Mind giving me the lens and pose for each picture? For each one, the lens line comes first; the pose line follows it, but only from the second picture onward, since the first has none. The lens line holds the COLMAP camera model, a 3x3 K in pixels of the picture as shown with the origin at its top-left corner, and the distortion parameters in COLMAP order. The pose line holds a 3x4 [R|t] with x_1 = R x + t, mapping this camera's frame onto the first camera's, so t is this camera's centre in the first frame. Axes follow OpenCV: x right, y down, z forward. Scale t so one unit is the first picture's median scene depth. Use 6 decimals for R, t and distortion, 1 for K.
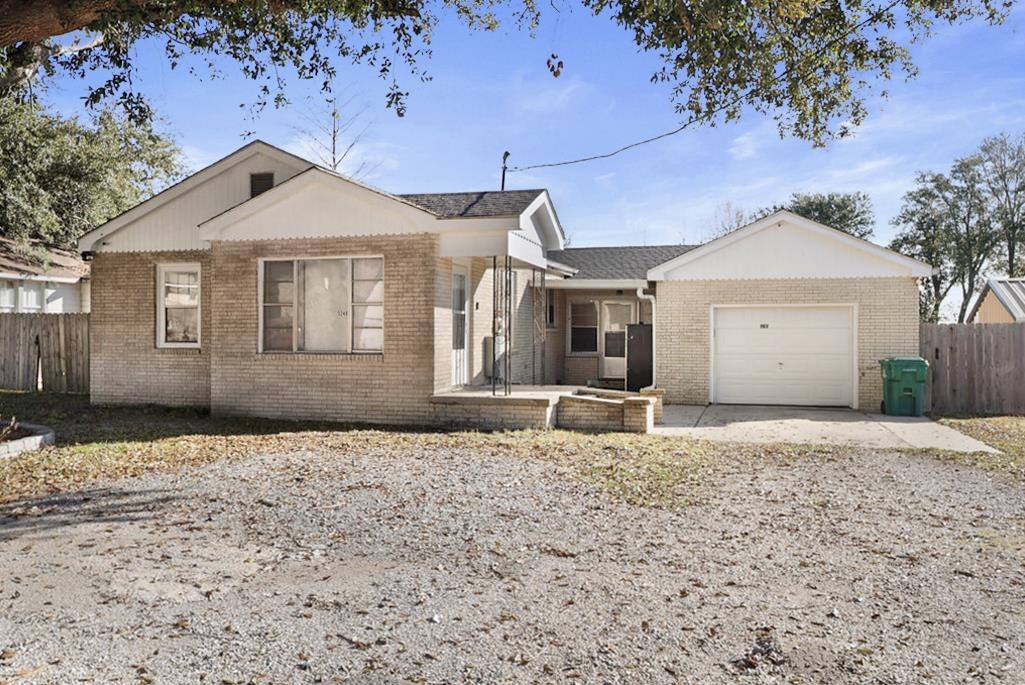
lens RADIAL K [[792.0, 0, 509.7], [0, 792.0, 329.5], [0, 0, 1]] dist [-0.004019, -0.002404]
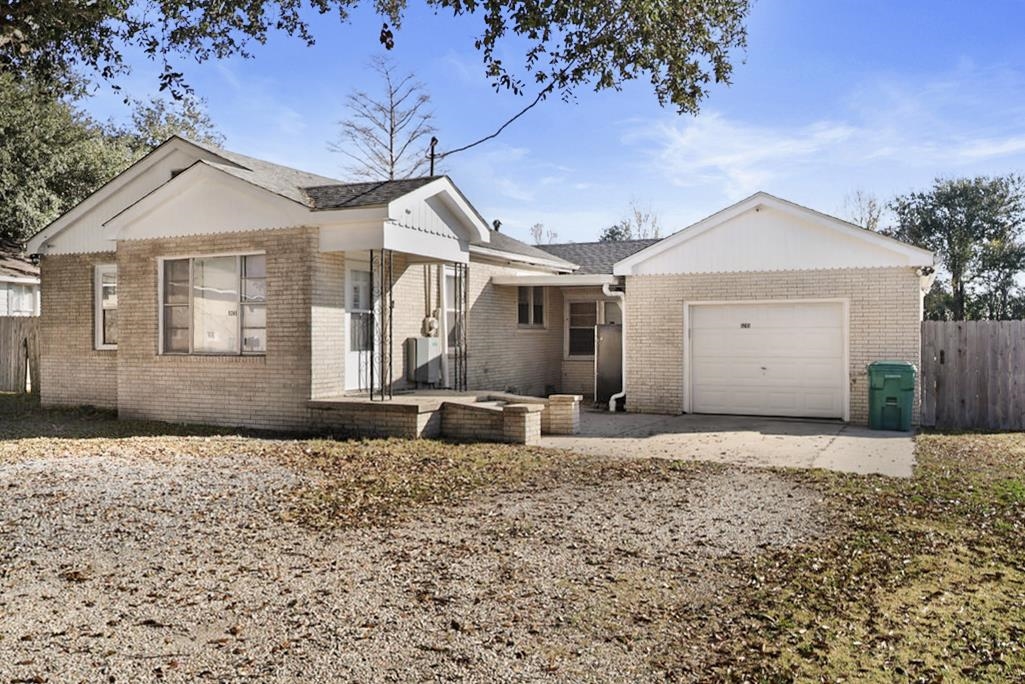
lens RADIAL K [[828.4, 0, 512.5], [0, 828.4, 342.0], [0, 0, 1]] dist [-0.002627, -0.009871]
pose [[0.986763, -0.001135, -0.162167, 0.272961], [0.002790, 0.999946, 0.009976, 0.005196], [0.162147, -0.010296, 0.986713, 0.066654]]
